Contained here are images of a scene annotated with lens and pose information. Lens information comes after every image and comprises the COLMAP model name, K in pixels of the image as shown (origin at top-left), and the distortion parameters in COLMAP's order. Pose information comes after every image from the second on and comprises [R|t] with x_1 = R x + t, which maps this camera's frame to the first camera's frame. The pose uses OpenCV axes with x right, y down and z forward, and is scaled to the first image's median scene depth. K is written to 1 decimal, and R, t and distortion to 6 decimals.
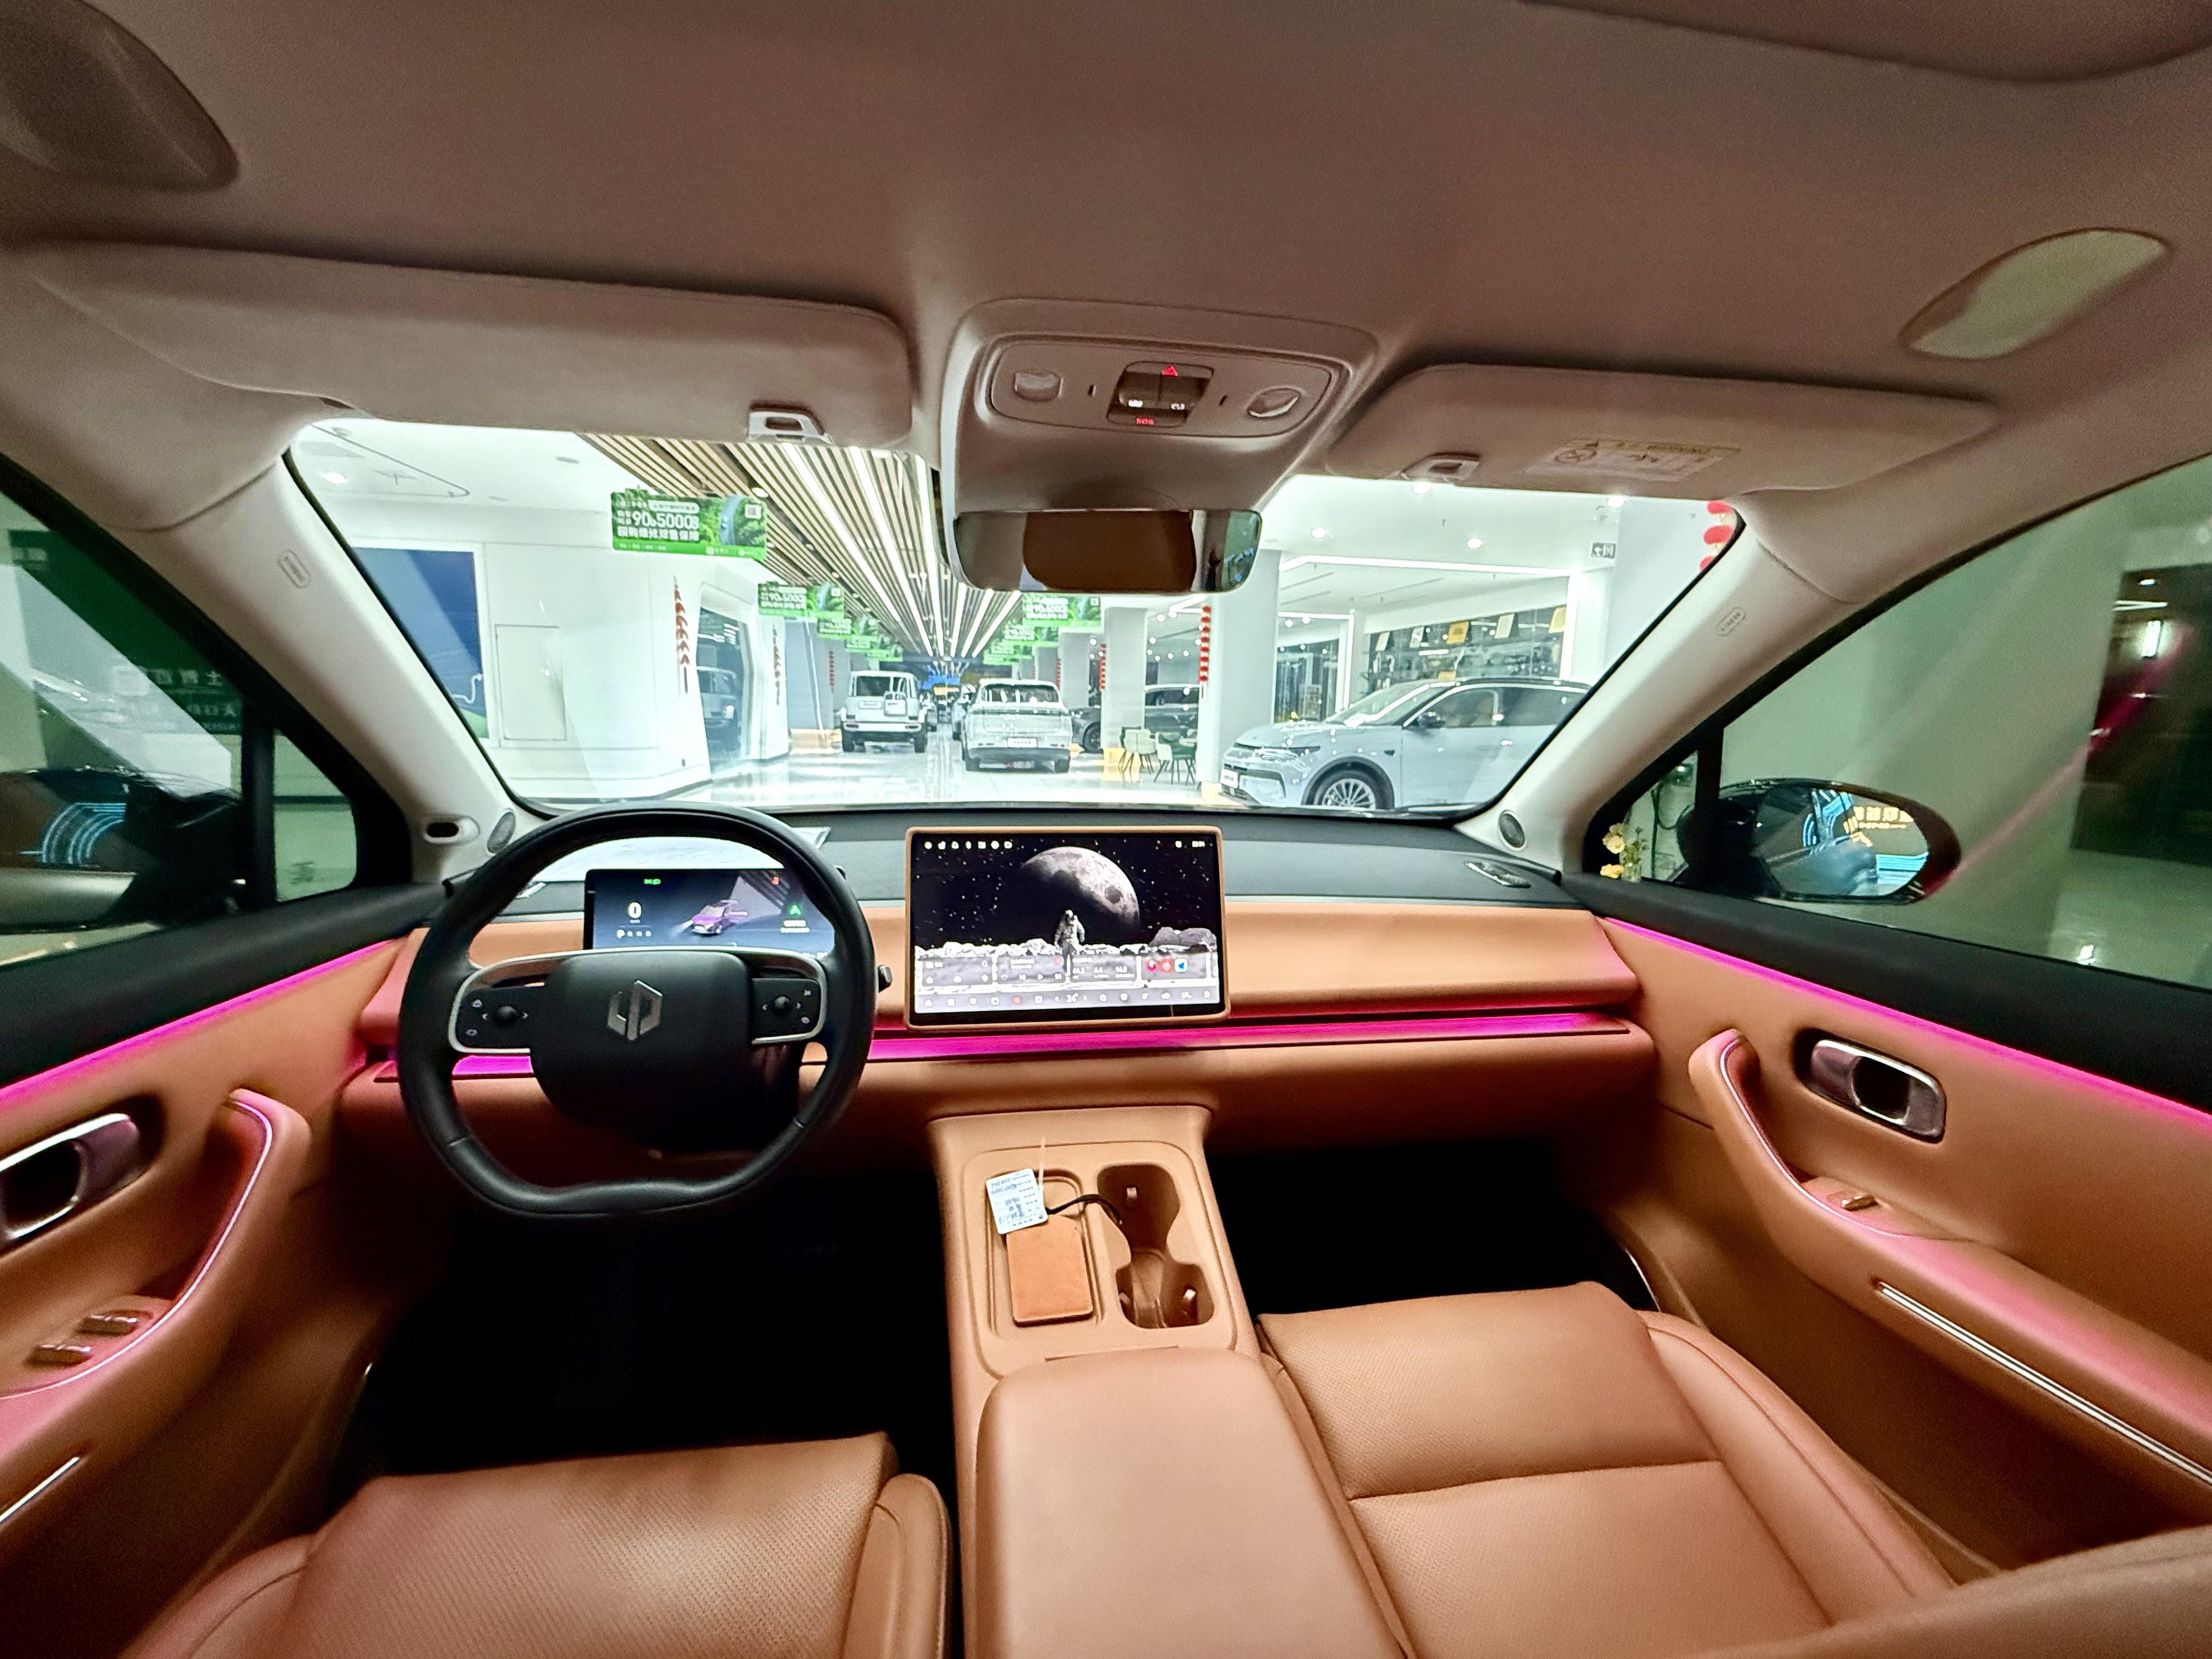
lens RADIAL K [[887.5, 0, 1086.7], [0, 887.5, 805.6], [0, 0, 1]] dist [0.021479, 0.000405]
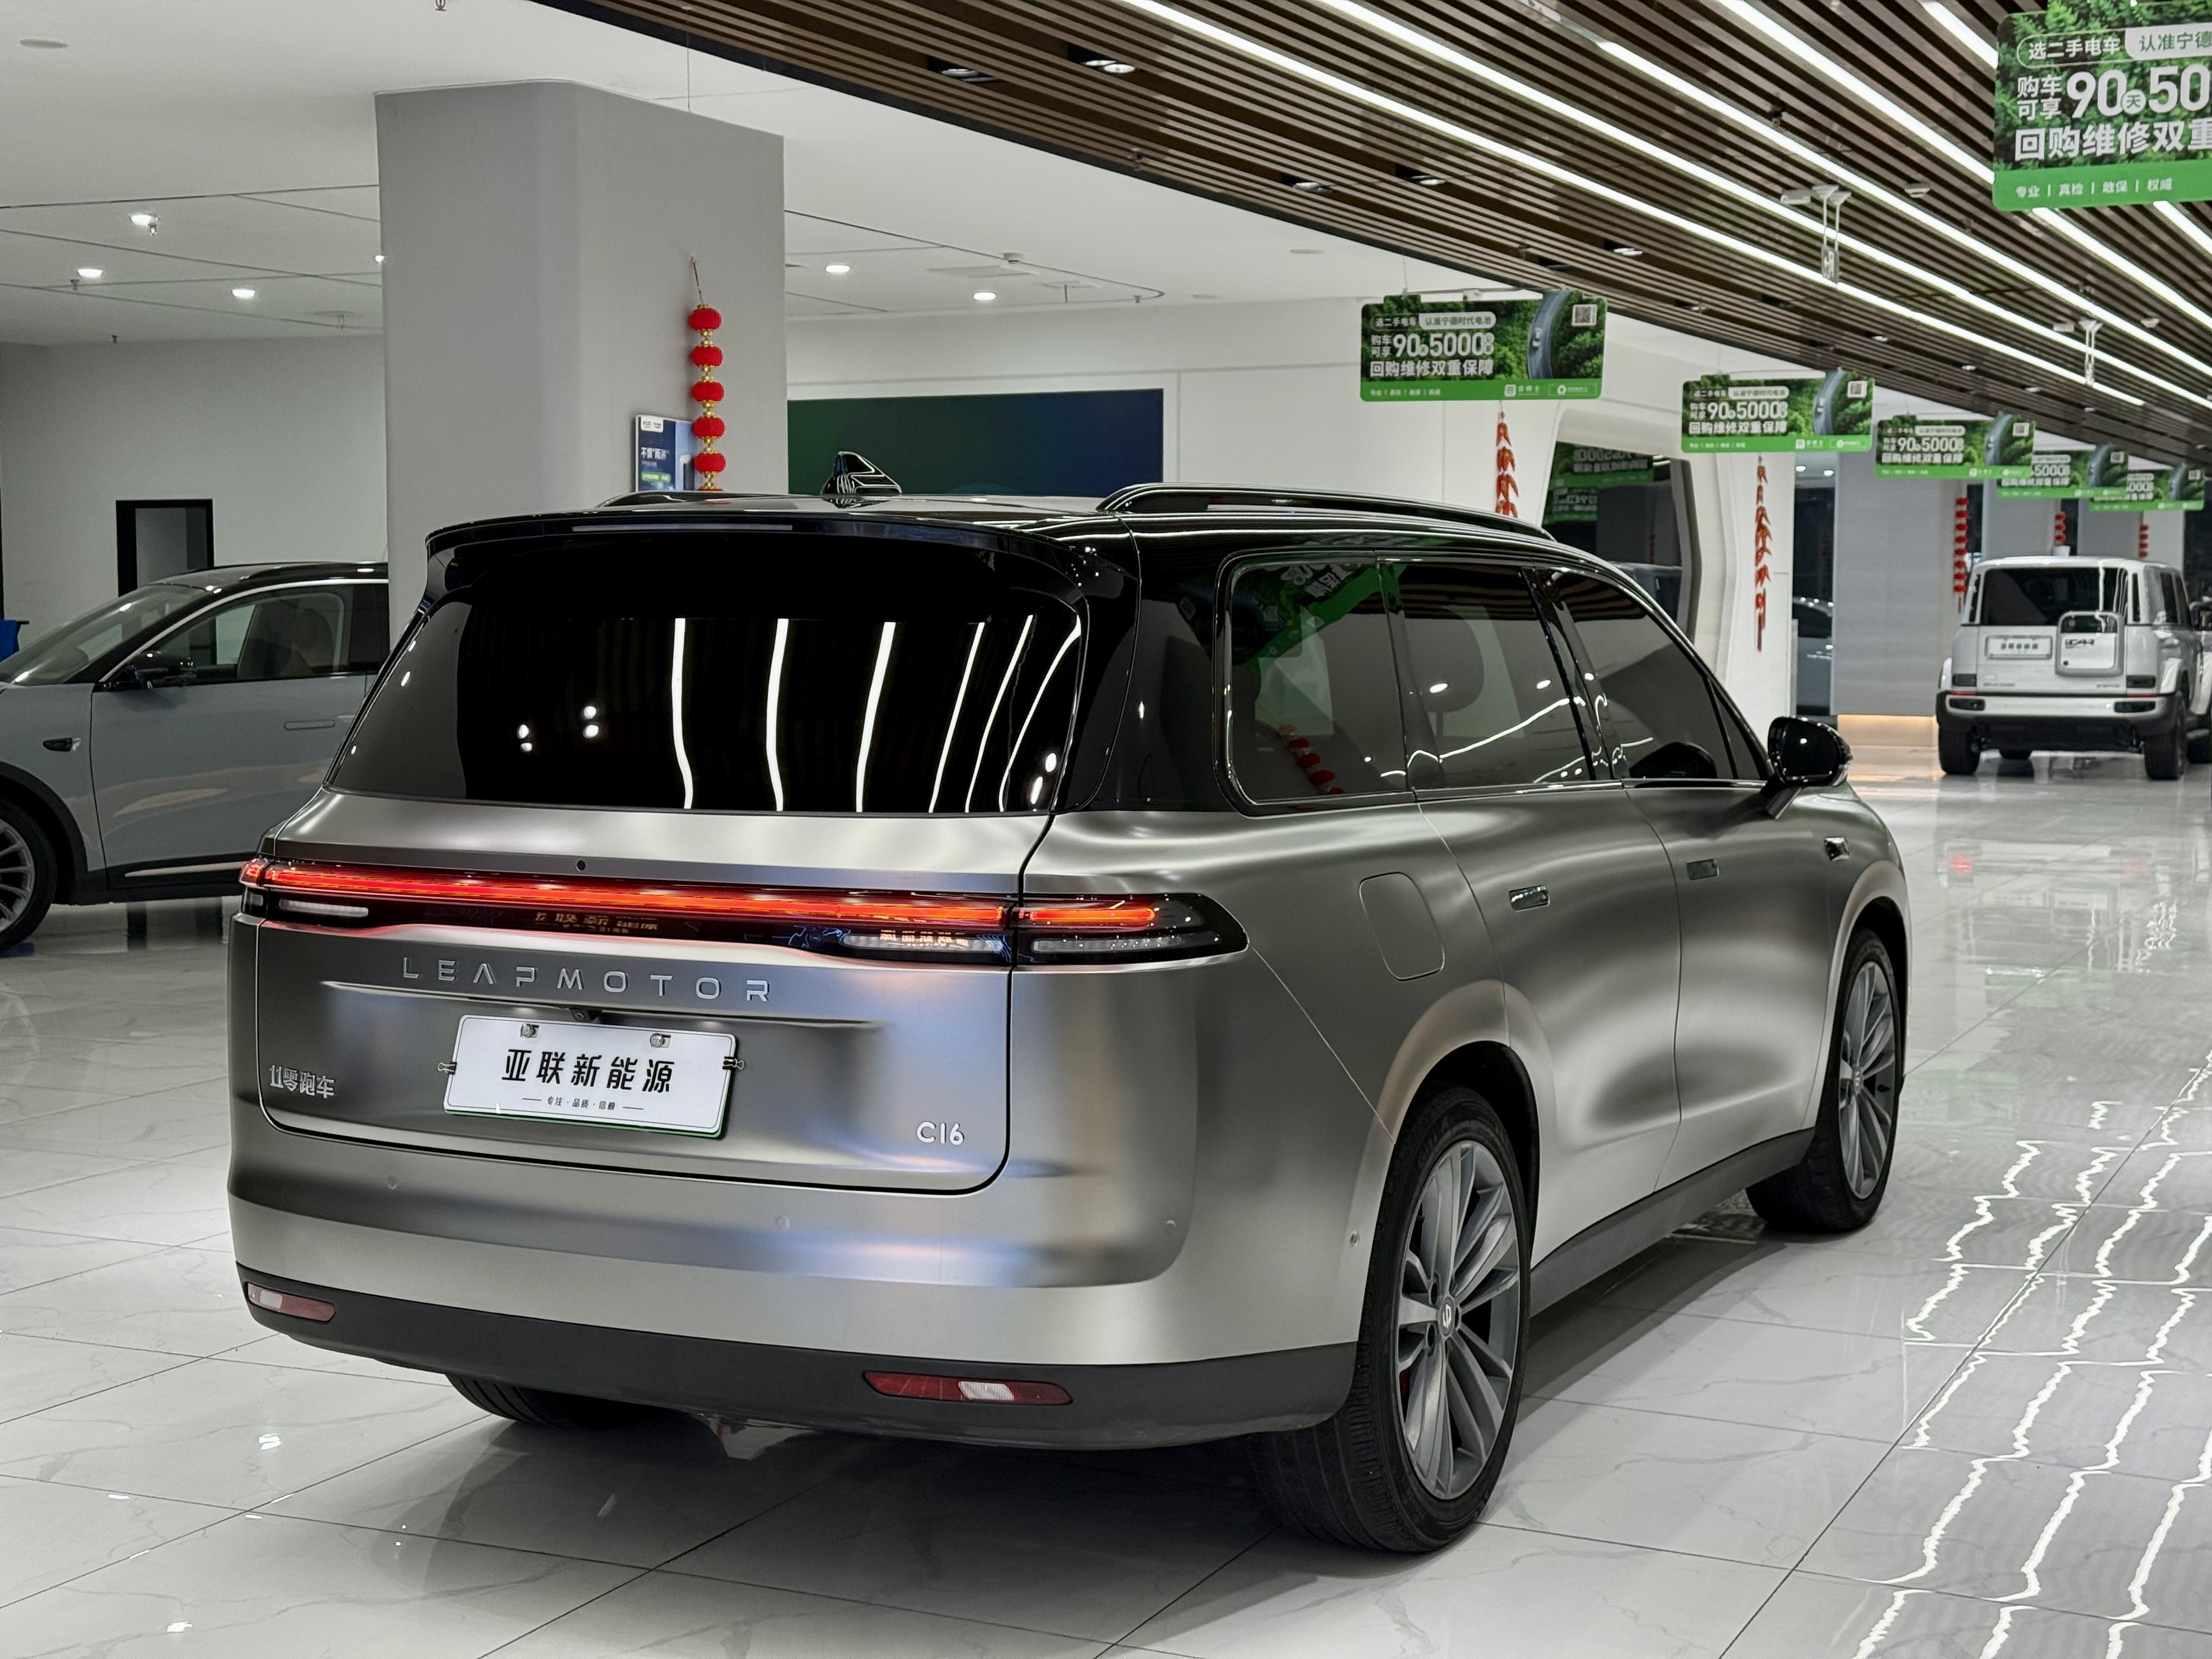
lens RADIAL K [[3083.5, 0, 1100.1], [0, 3083.5, 773.0], [0, 0, 1]] dist [0.132194, 0.000000]
pose [[0.823382, 0.011499, -0.567371, 0.310864], [-0.051203, 0.997222, -0.054096, 0.049389], [0.565173, 0.073592, 0.821684, -0.480582]]
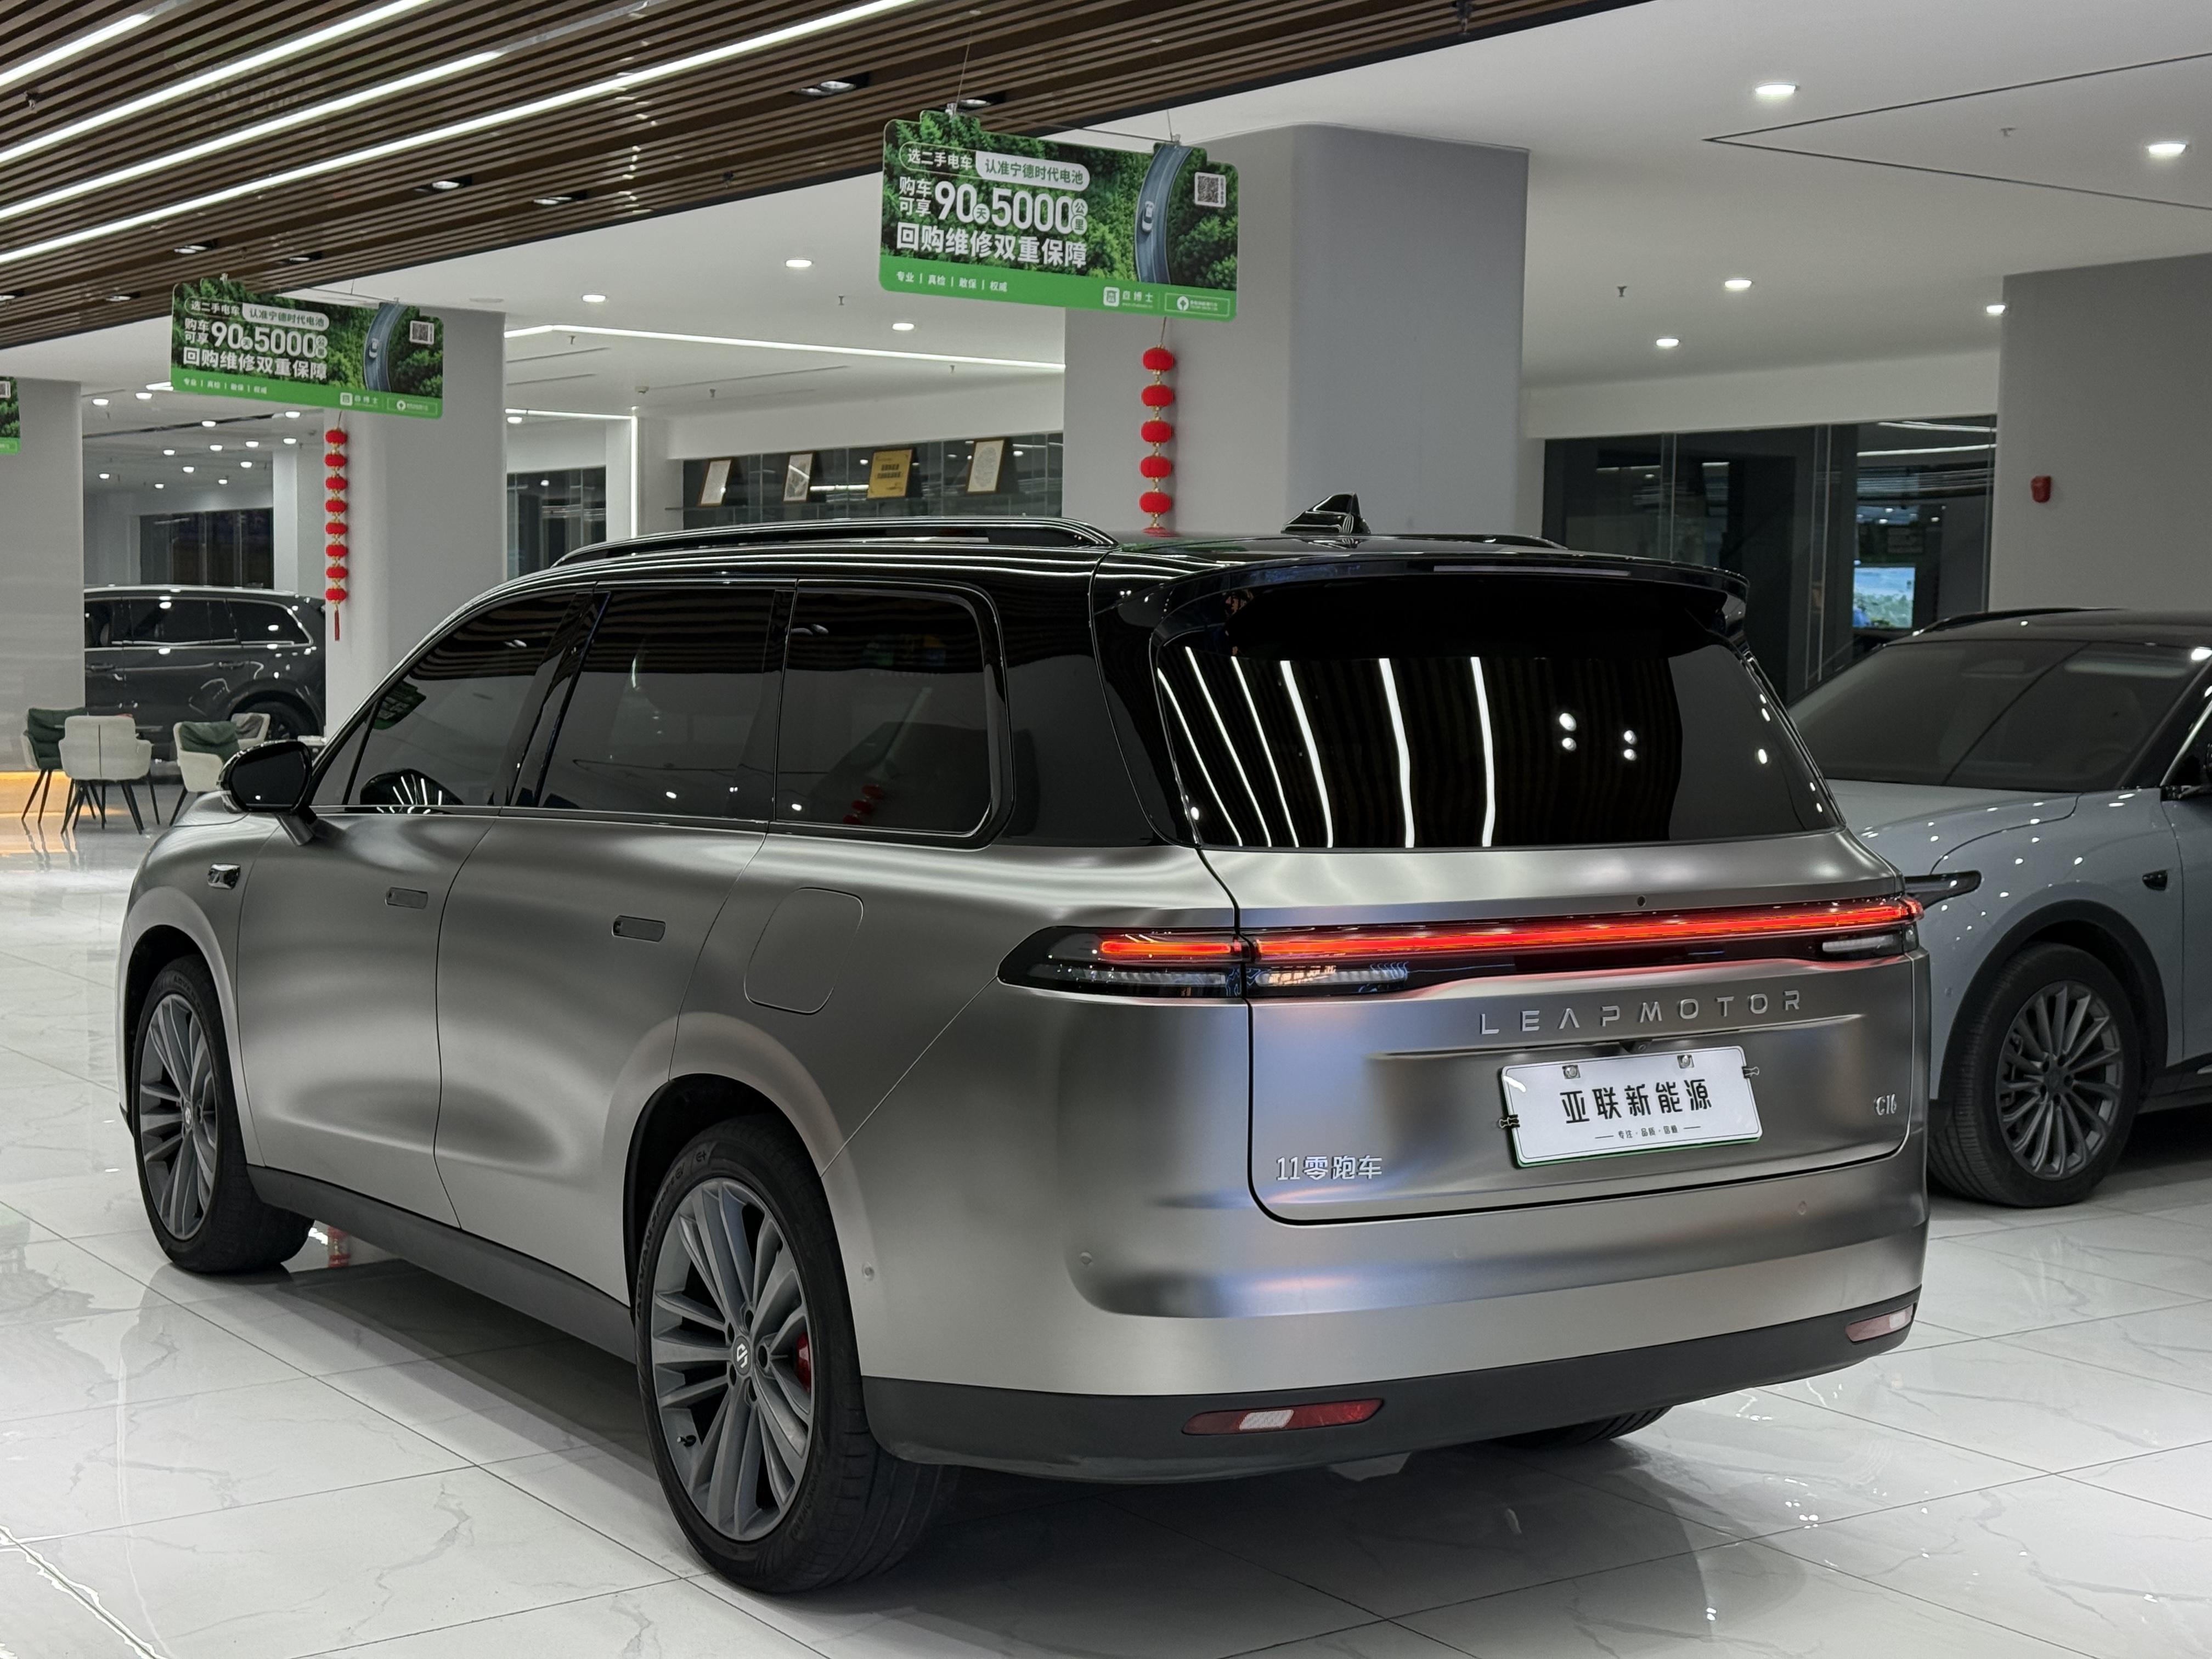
lens RADIAL K [[3083.5, 0, 1141.5], [0, 3083.5, 787.2], [0, 0, 1]] dist [0.132194, 0.000000]
pose [[0.891019, -0.031953, 0.452840, -0.219864], [0.058702, 0.997255, -0.045137, 0.042571], [-0.450154, 0.066801, 0.890449, -0.526512]]
